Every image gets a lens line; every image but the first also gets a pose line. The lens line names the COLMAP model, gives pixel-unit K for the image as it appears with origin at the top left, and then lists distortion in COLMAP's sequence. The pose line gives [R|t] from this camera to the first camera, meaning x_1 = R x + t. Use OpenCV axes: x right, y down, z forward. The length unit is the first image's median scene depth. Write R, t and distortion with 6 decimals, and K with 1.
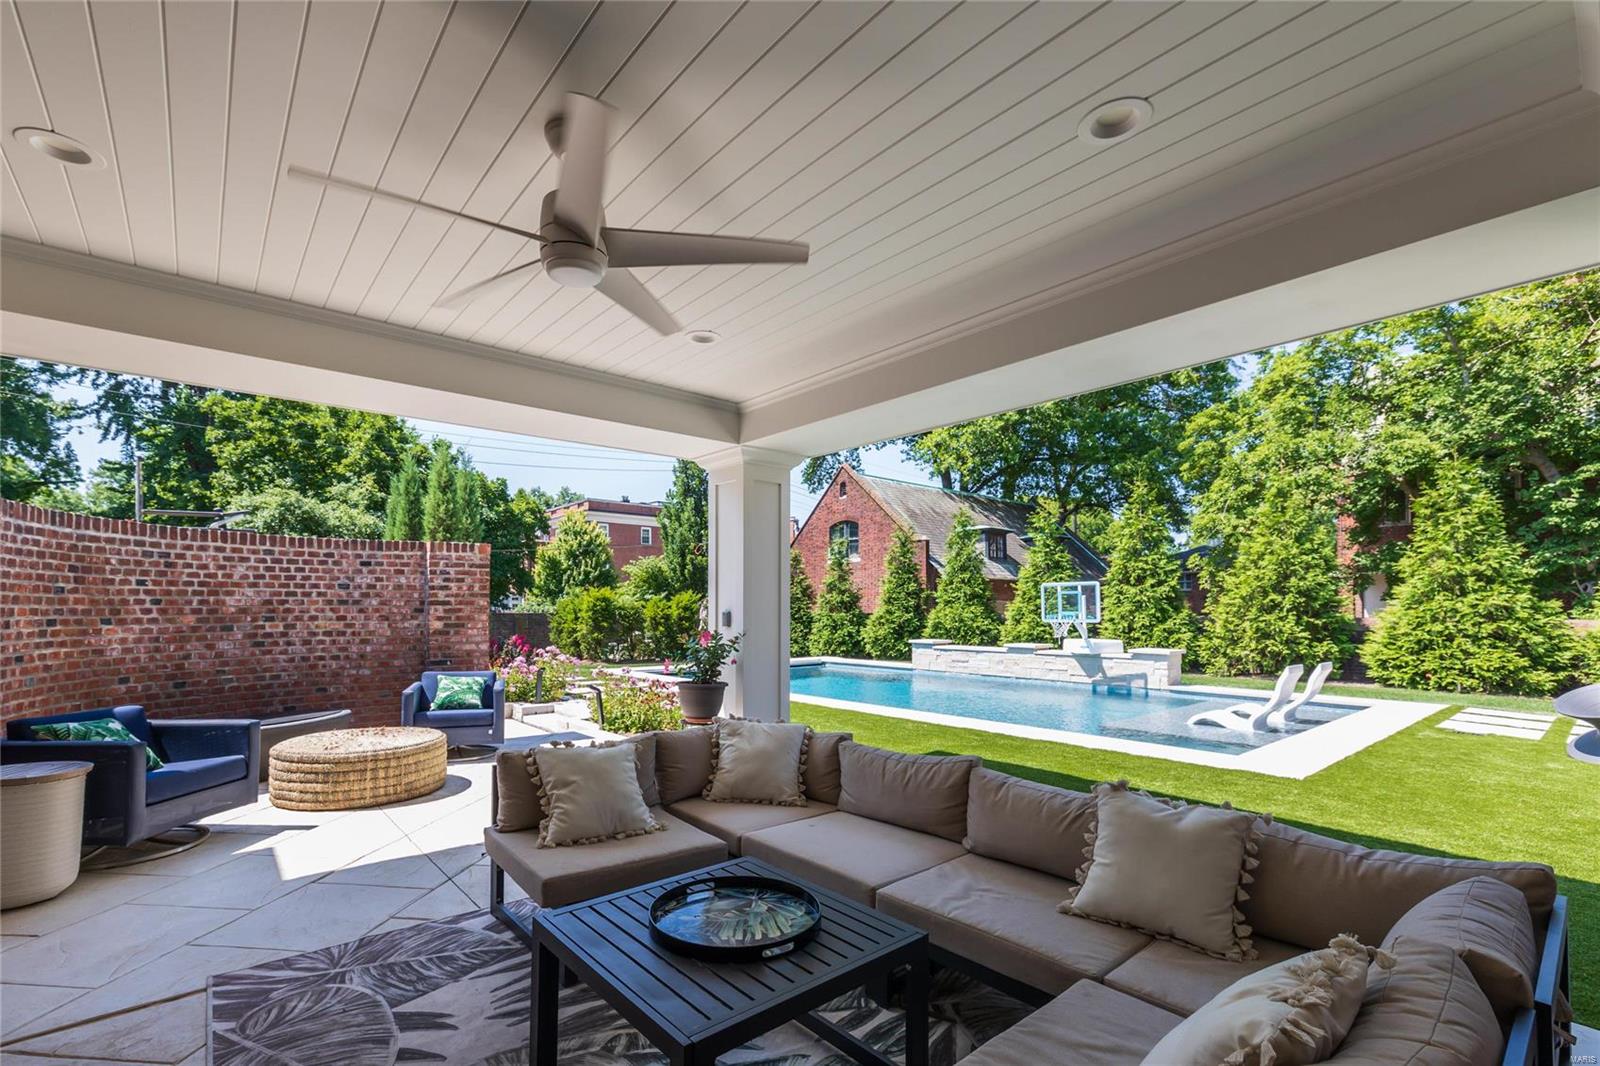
lens RADIAL K [[687.7, 0, 777.8], [0, 687.7, 602.1], [0, 0, 1]] dist [0.009424, 0.000069]
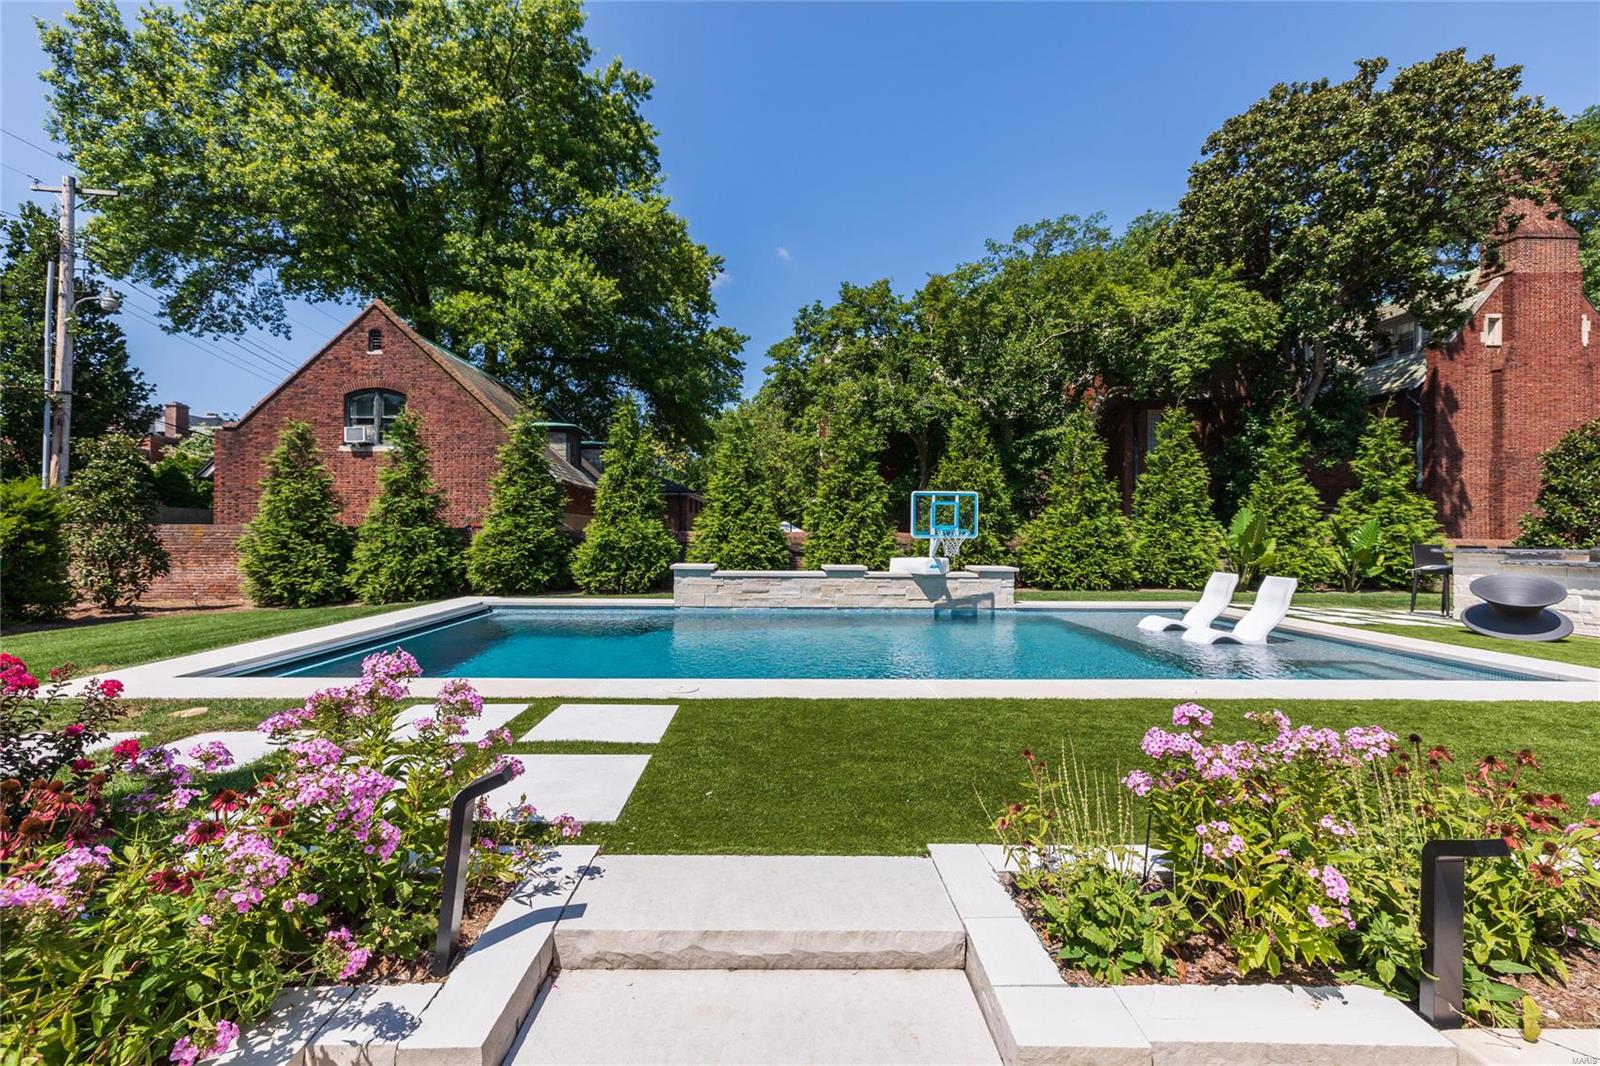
lens RADIAL K [[660.6, 0, 790.6], [0, 660.6, 529.8], [0, 0, 1]] dist [-0.004976, 0.004535]
pose [[0.621558, 0.006868, 0.783338, -0.257790], [-0.016998, 0.999844, 0.004721, 0.014104], [-0.783184, -0.016249, 0.621578, 0.501680]]
